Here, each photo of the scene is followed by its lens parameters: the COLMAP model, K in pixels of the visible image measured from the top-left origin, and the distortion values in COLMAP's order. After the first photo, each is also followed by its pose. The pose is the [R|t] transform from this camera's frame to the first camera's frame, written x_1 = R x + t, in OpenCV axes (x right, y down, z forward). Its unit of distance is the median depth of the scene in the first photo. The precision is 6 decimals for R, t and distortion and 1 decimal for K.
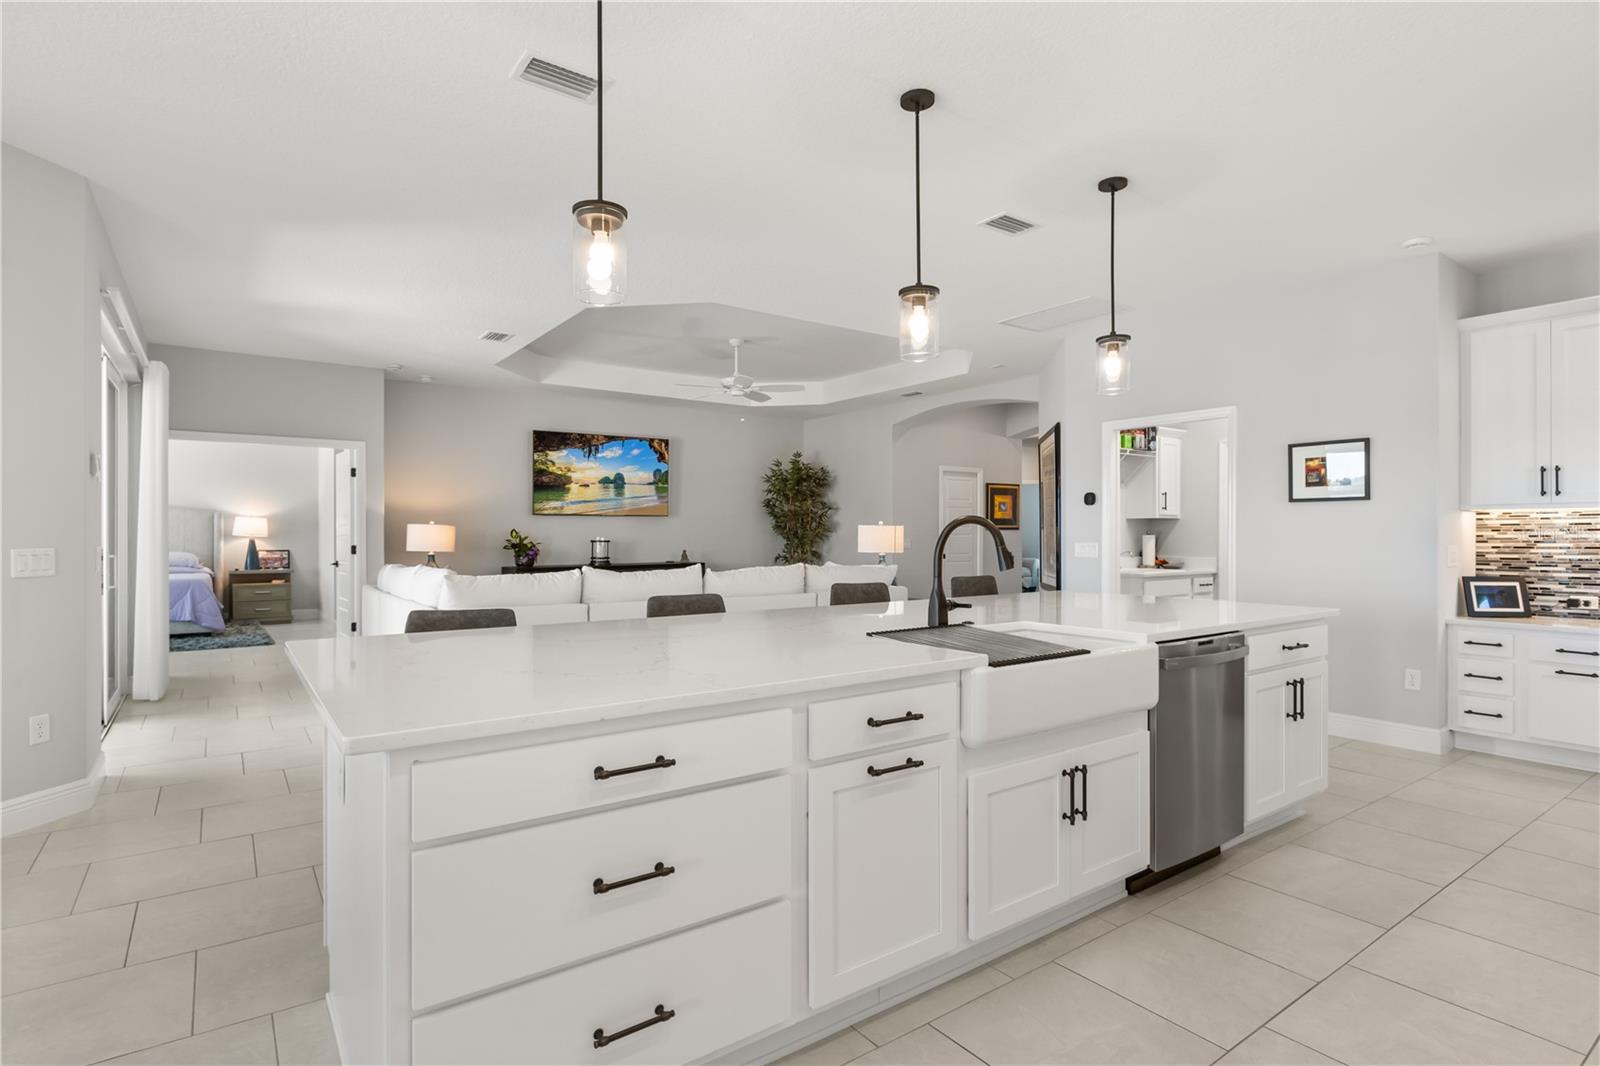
lens RADIAL K [[809.6, 0, 798.6], [0, 809.6, 542.4], [0, 0, 1]] dist [0.014460, -0.003605]
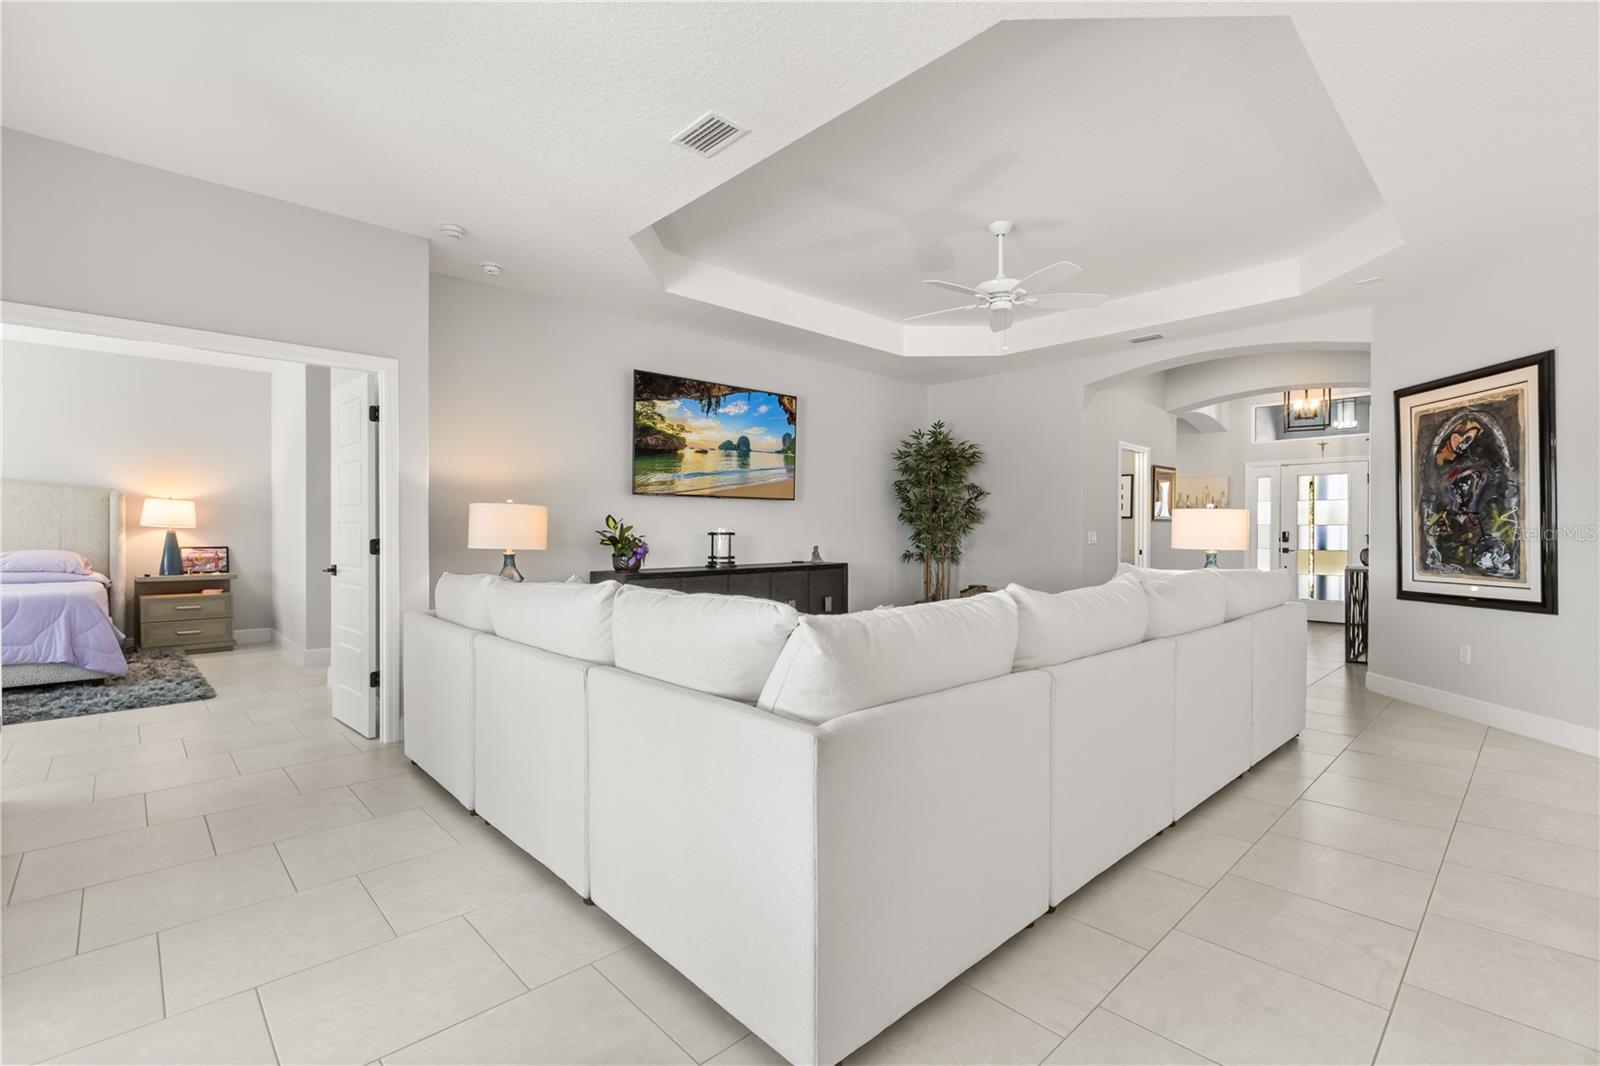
lens RADIAL K [[726.5, 0, 805.4], [0, 726.5, 537.2], [0, 0, 1]] dist [-0.003483, 0.003314]
pose [[0.990586, 0.000057, 0.136889, -0.248655], [0.000198, 0.999998, -0.001845, 0.002891], [-0.136889, 0.001855, 0.990585, 0.353110]]
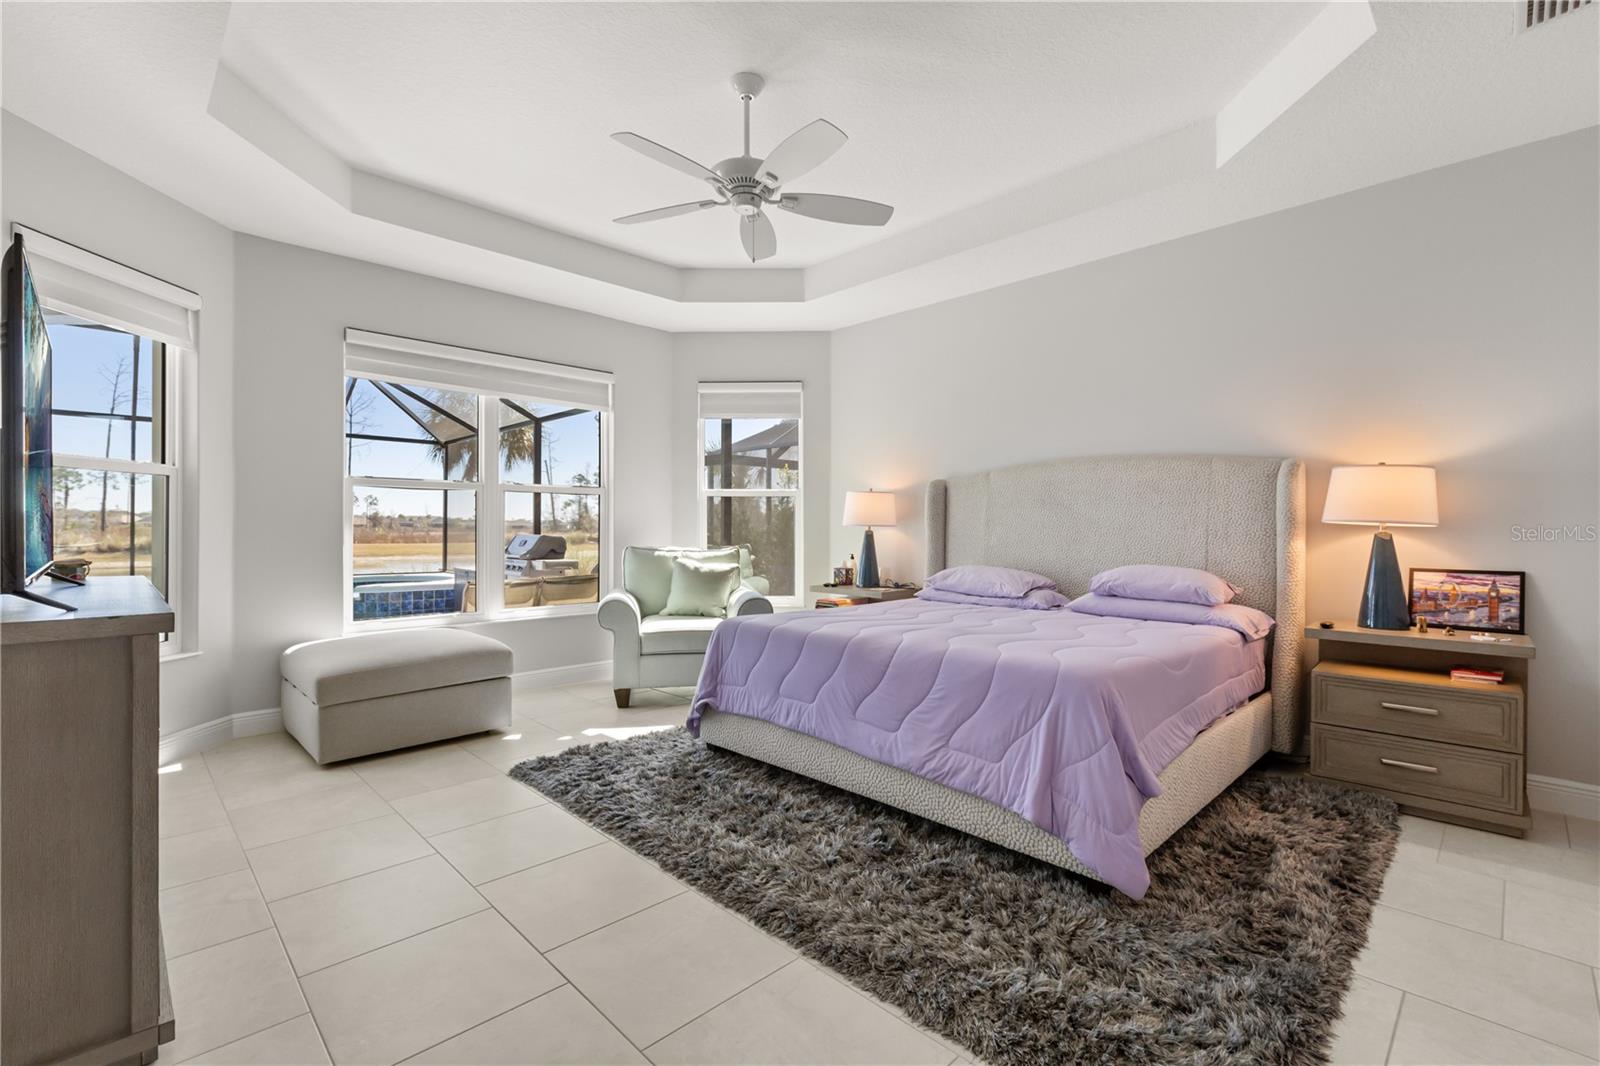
lens RADIAL K [[726.5, 0, 794.6], [0, 726.5, 530.8], [0, 0, 1]] dist [-0.003483, 0.003314]
pose [[0.150256, -0.004114, -0.988639, -0.473100], [-0.009262, 0.999942, -0.005568, -0.001583], [0.988604, 0.009993, 0.150209, 0.814435]]
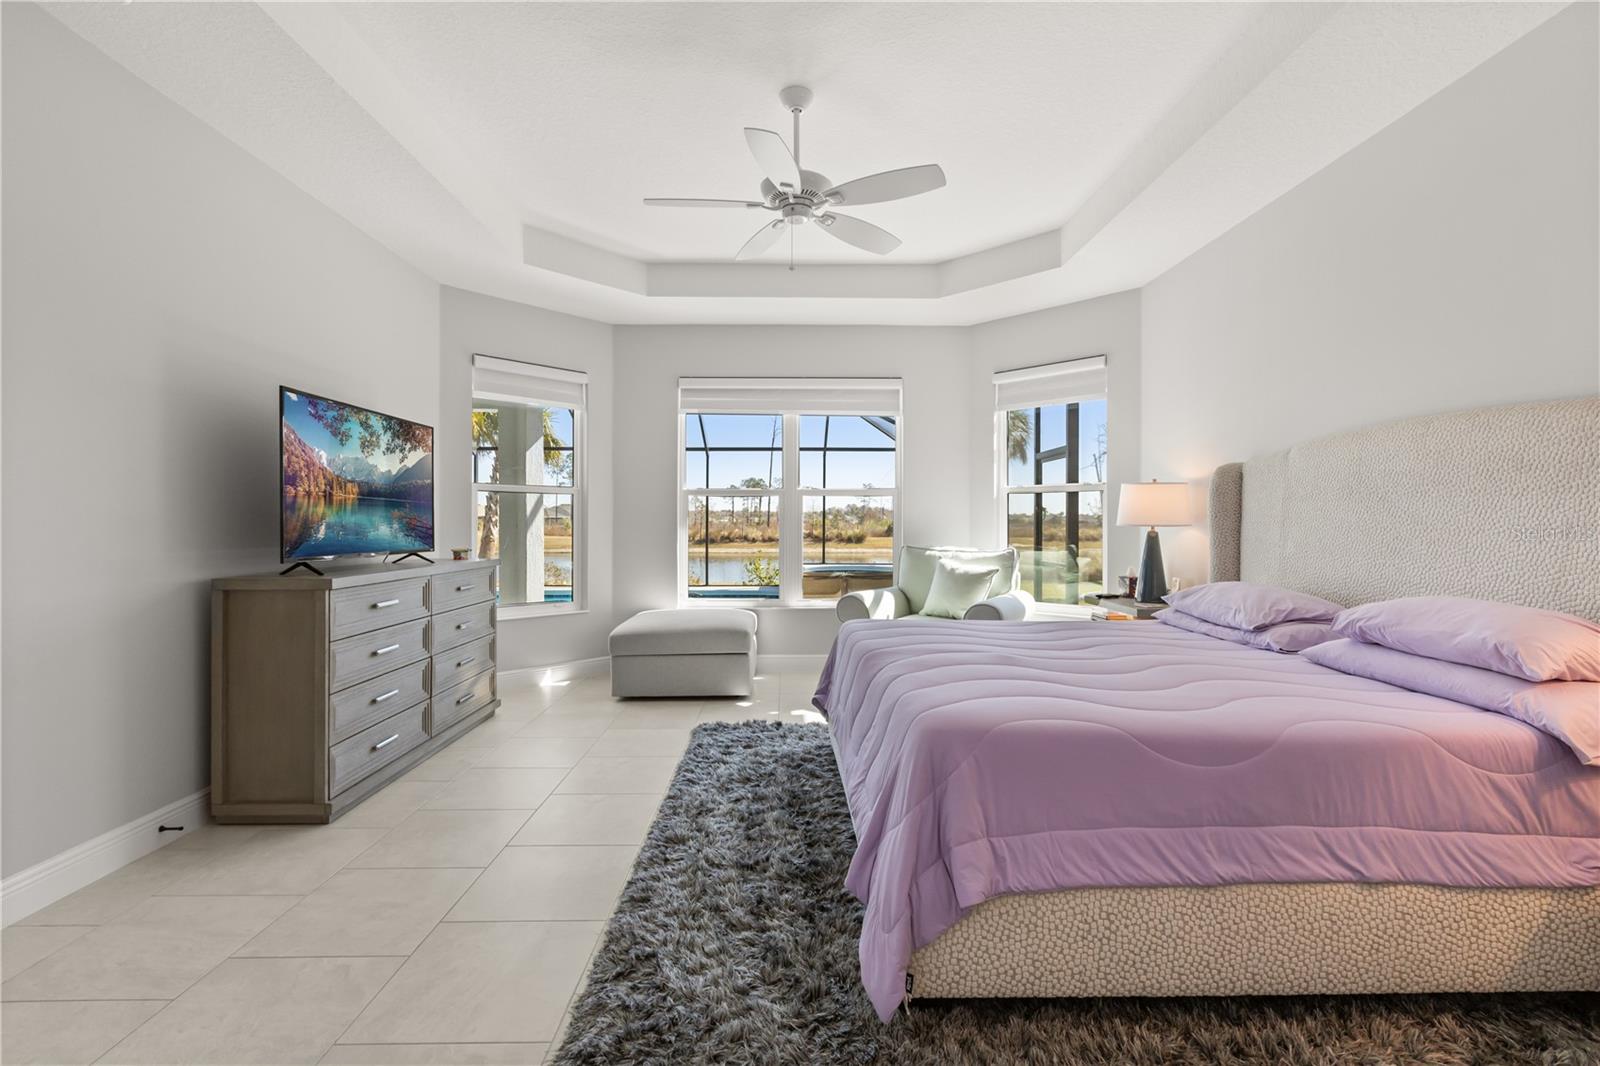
lens RADIAL K [[726.5, 0, 787.4], [0, 726.5, 519.6], [0, 0, 1]] dist [-0.003483, 0.003314]
pose [[-0.594010, -0.012698, -0.804358, -0.526524], [-0.013440, 0.999893, -0.005859, -0.007142], [0.804346, 0.007330, -0.594116, 1.028731]]
